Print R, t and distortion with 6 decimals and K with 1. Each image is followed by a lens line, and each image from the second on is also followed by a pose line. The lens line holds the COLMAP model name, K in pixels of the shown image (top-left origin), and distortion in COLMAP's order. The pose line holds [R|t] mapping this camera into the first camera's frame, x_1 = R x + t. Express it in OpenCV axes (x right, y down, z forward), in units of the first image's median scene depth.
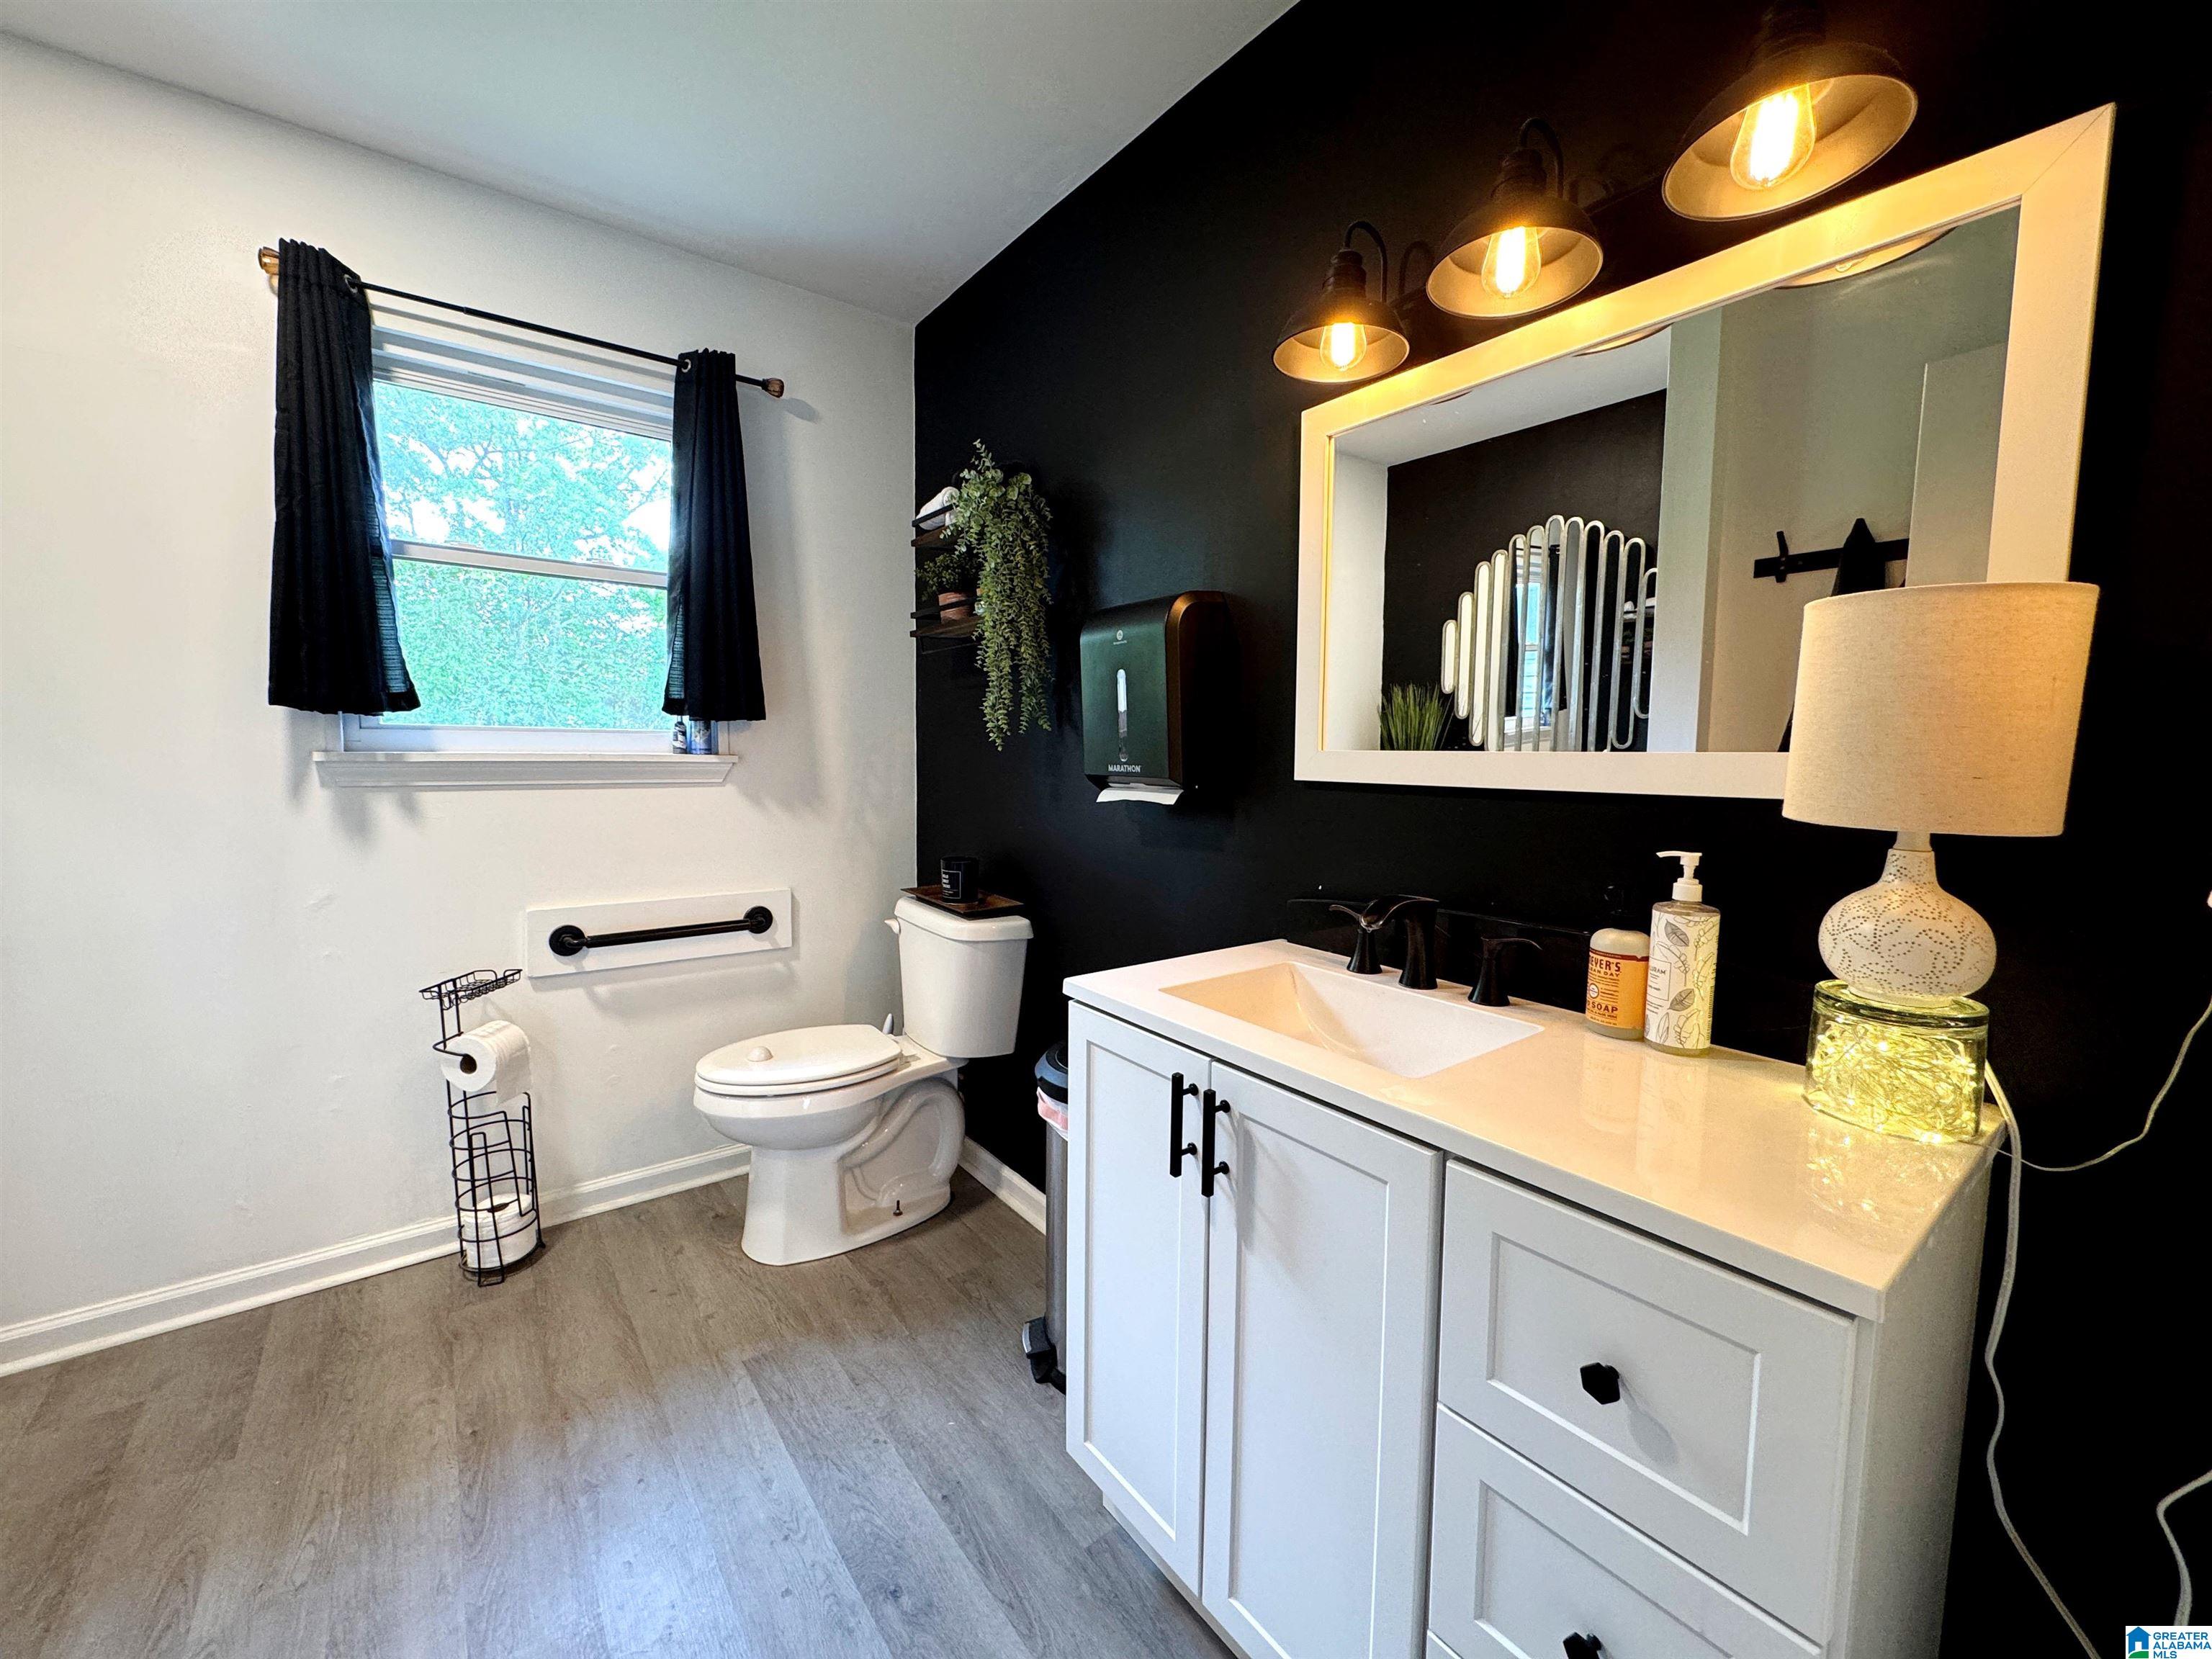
lens RADIAL K [[885.0, 0, 1104.8], [0, 885.0, 827.7], [0, 0, 1]] dist [-0.003666, 0.000585]
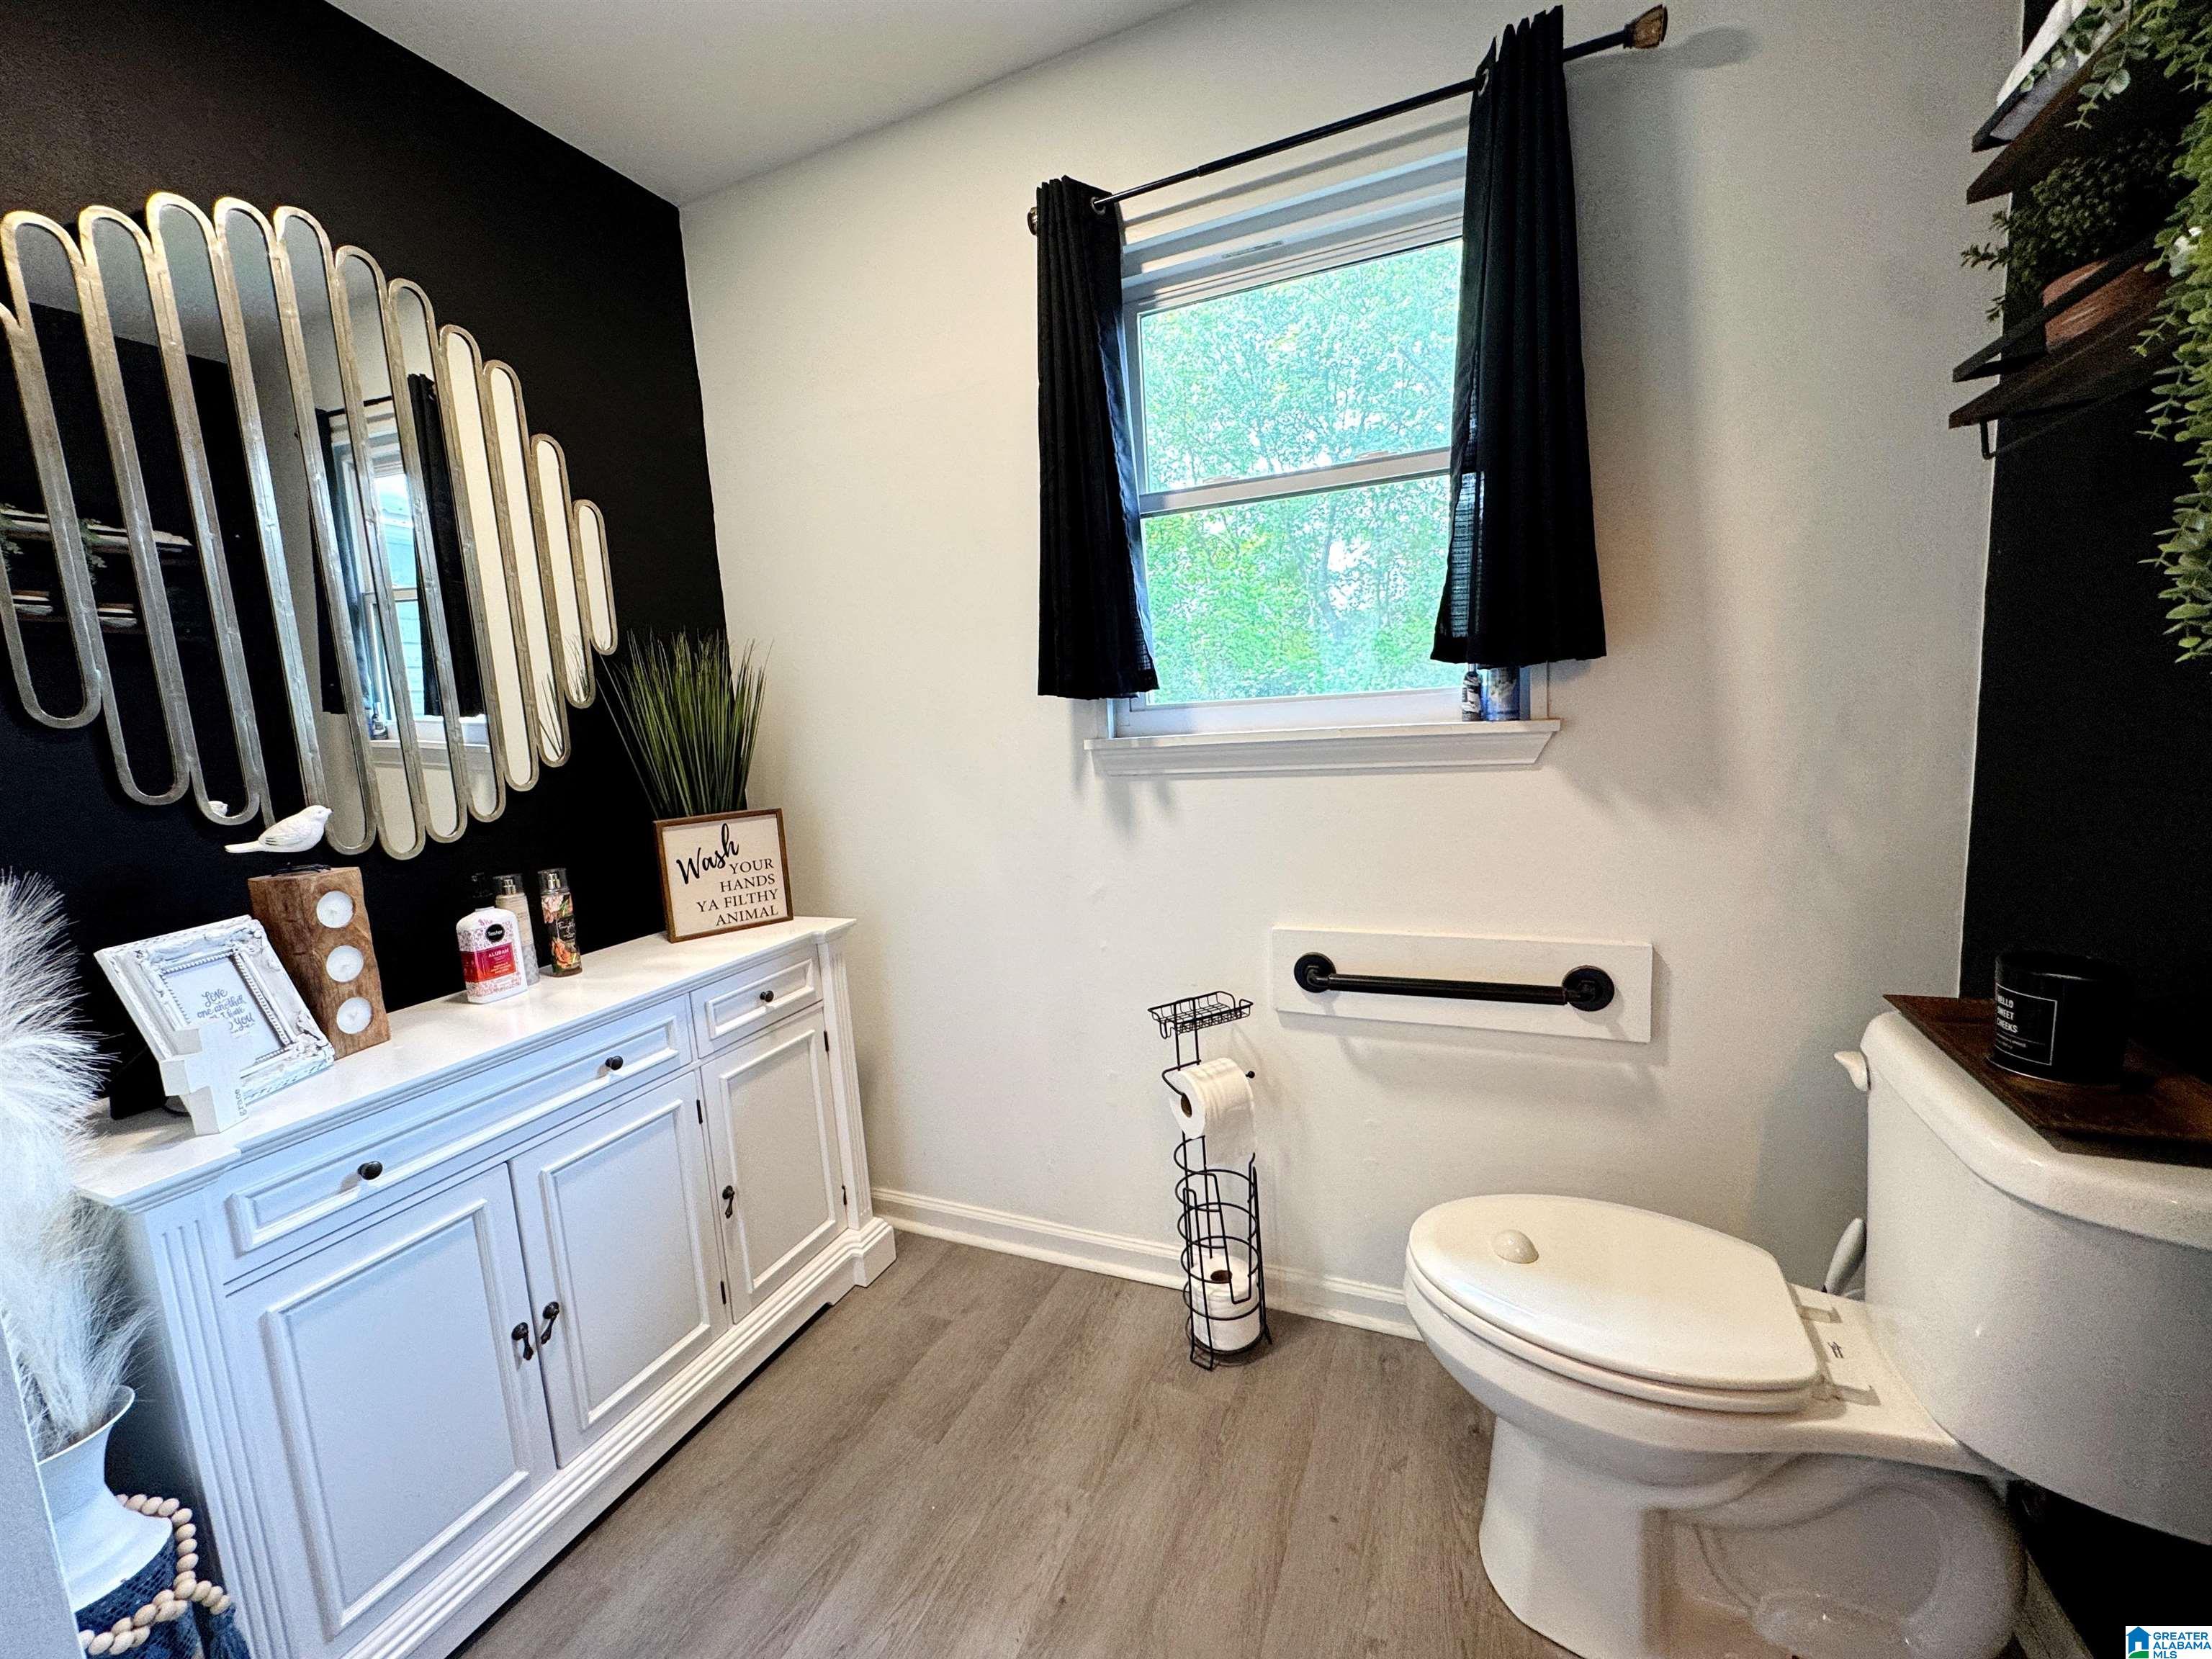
lens RADIAL K [[885.0, 0, 1099.6], [0, 885.0, 829.6], [0, 0, 1]] dist [-0.003666, 0.000585]
pose [[0.484603, 0.072384, -0.871734, -0.035591], [-0.013879, 0.997081, 0.075076, -0.052051], [0.874624, -0.024284, 0.484193, 0.464807]]
